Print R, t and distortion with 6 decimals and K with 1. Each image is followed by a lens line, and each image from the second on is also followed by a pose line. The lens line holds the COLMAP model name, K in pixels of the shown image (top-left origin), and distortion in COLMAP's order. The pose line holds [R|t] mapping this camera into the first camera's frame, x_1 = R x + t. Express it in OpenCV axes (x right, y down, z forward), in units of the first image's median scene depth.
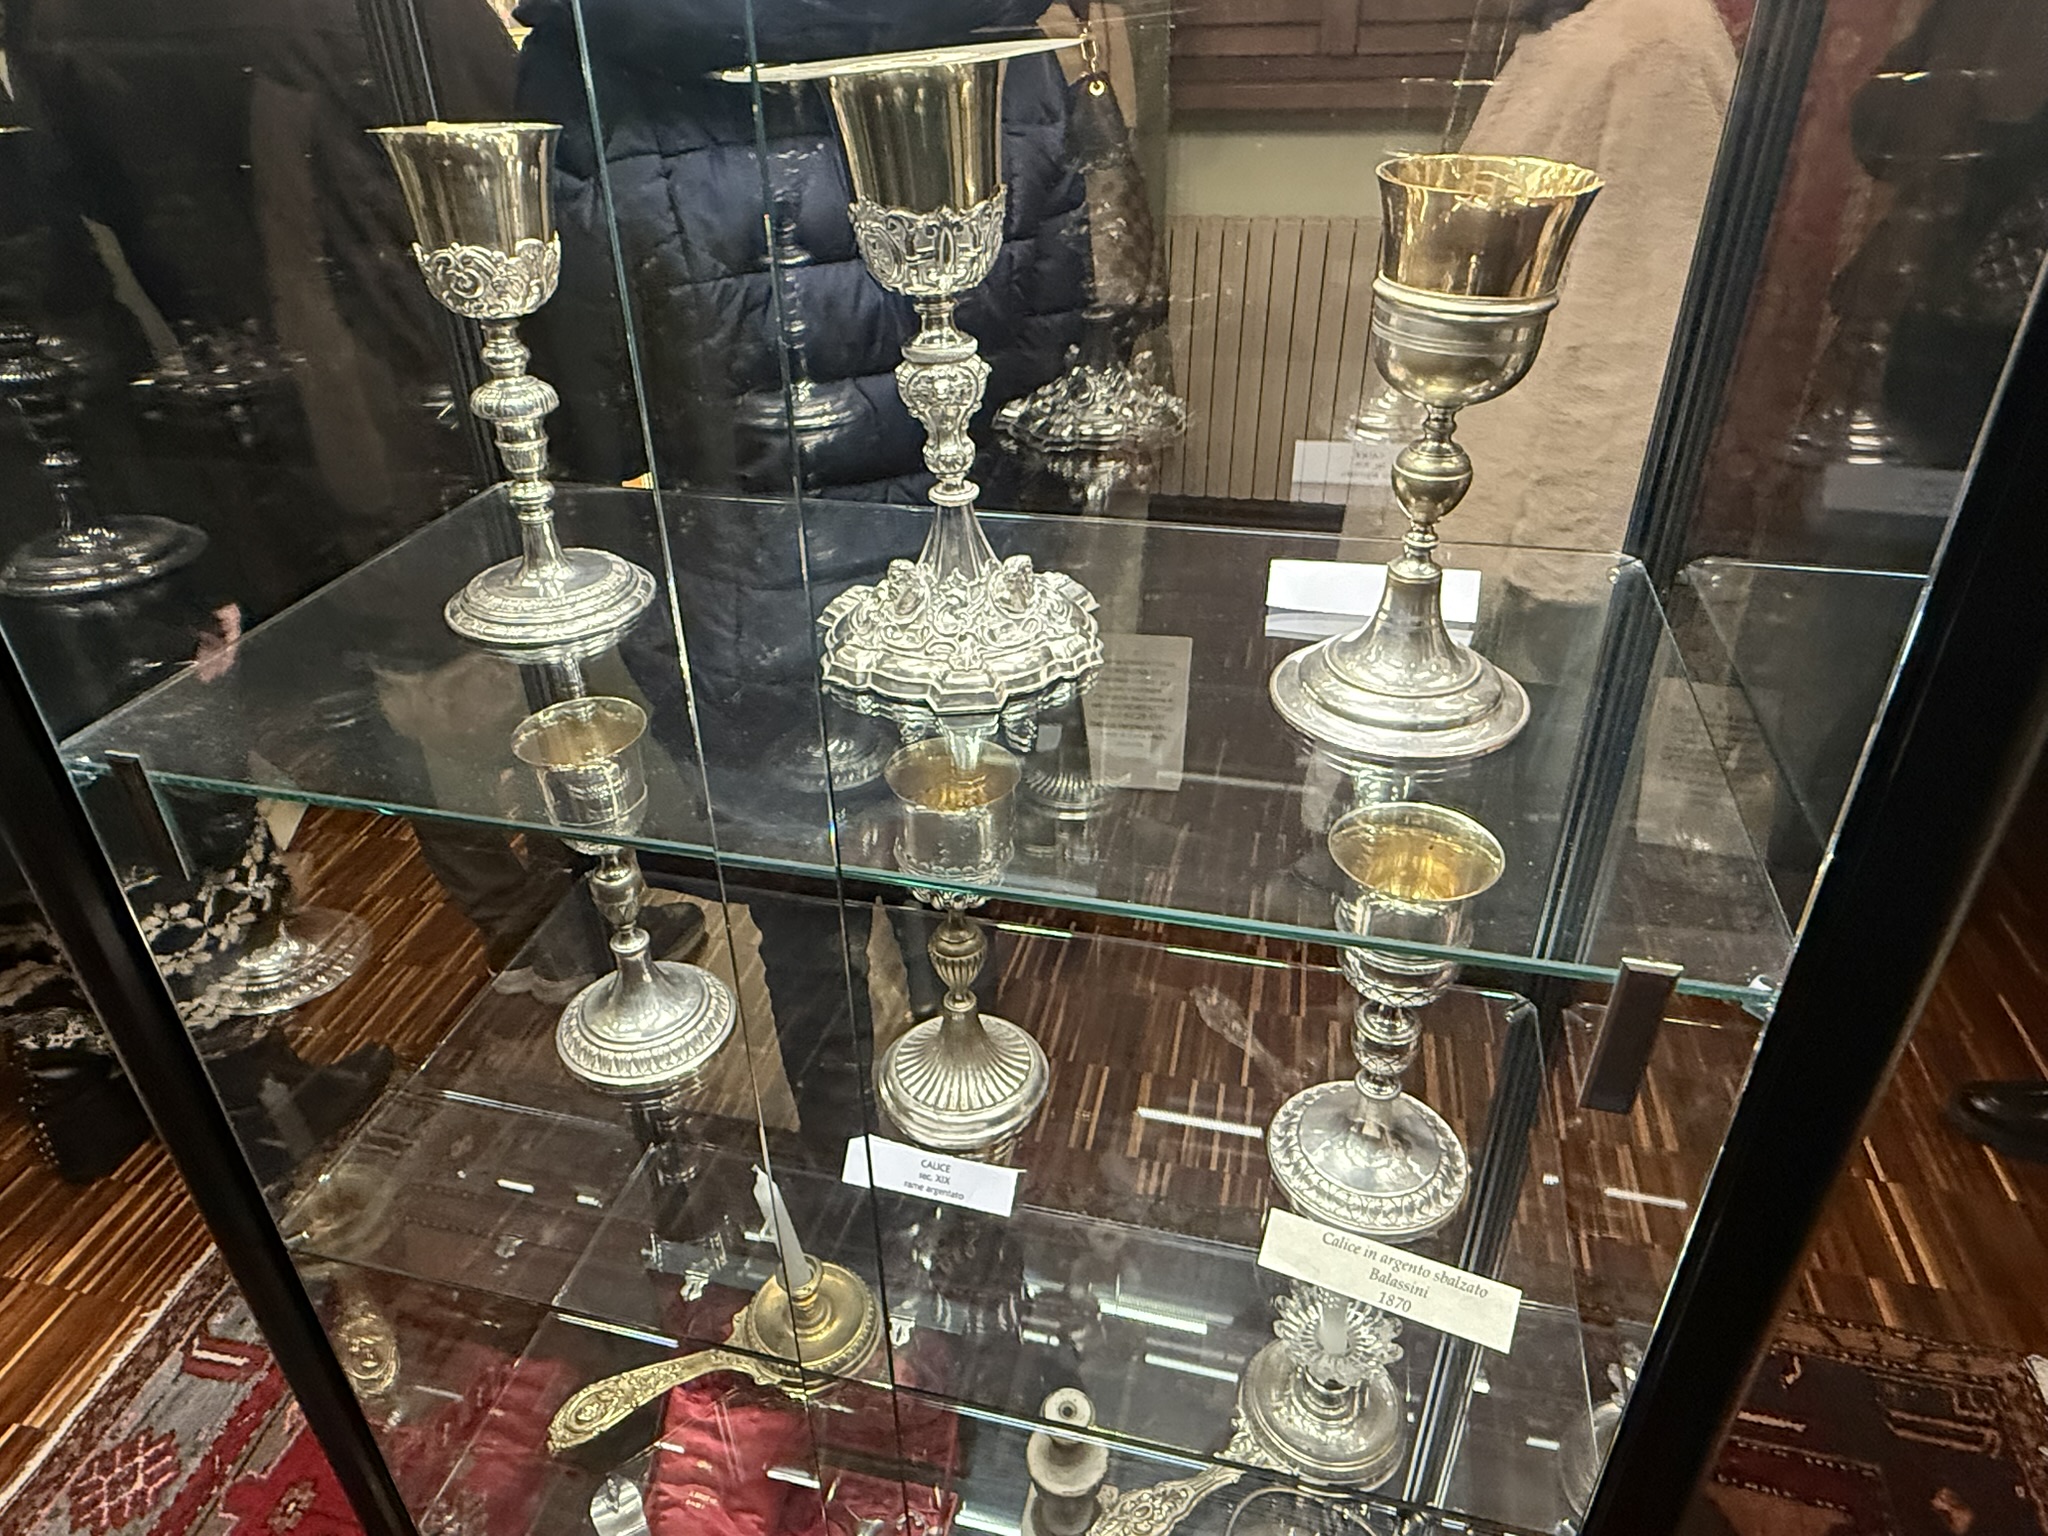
lens RADIAL K [[1297.8, 0, 1011.6], [0, 1297.8, 767.0], [0, 0, 1]] dist [-0.004678, -0.001107]
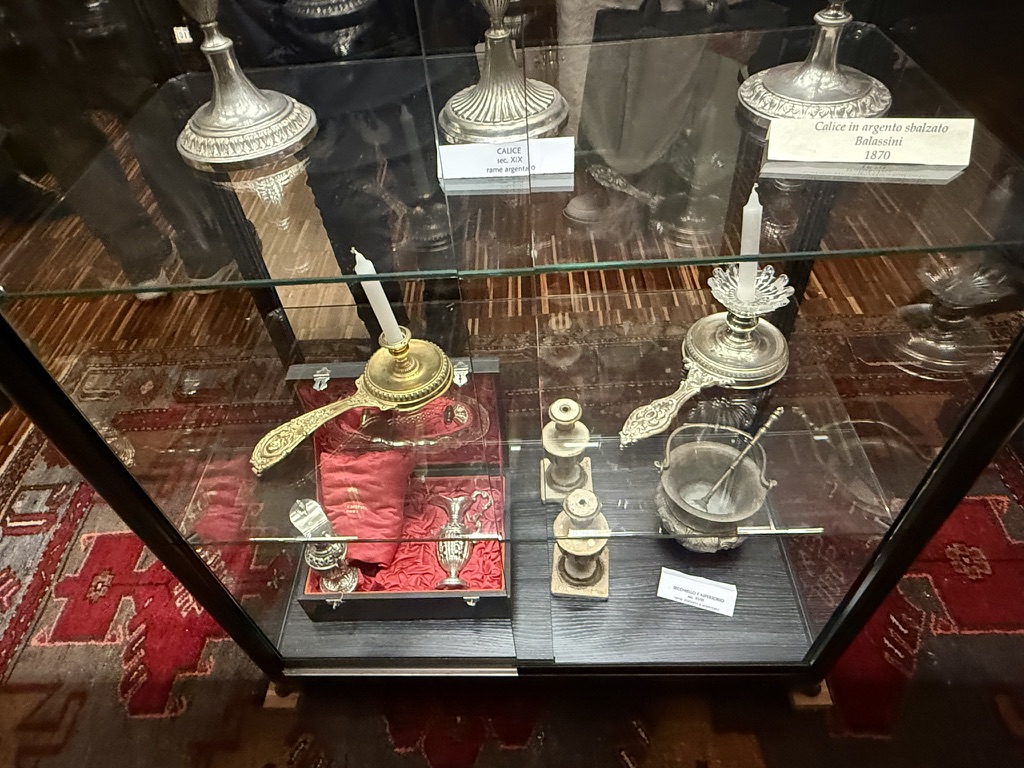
lens RADIAL K [[648.9, 0, 516.0], [0, 648.9, 381.6], [0, 0, 1]] dist [-0.004678, -0.001107]
pose [[0.972135, -0.195682, 0.129082, -0.099197], [0.158143, 0.953902, 0.255072, 0.200709], [-0.173045, -0.227551, 0.958267, 0.182157]]
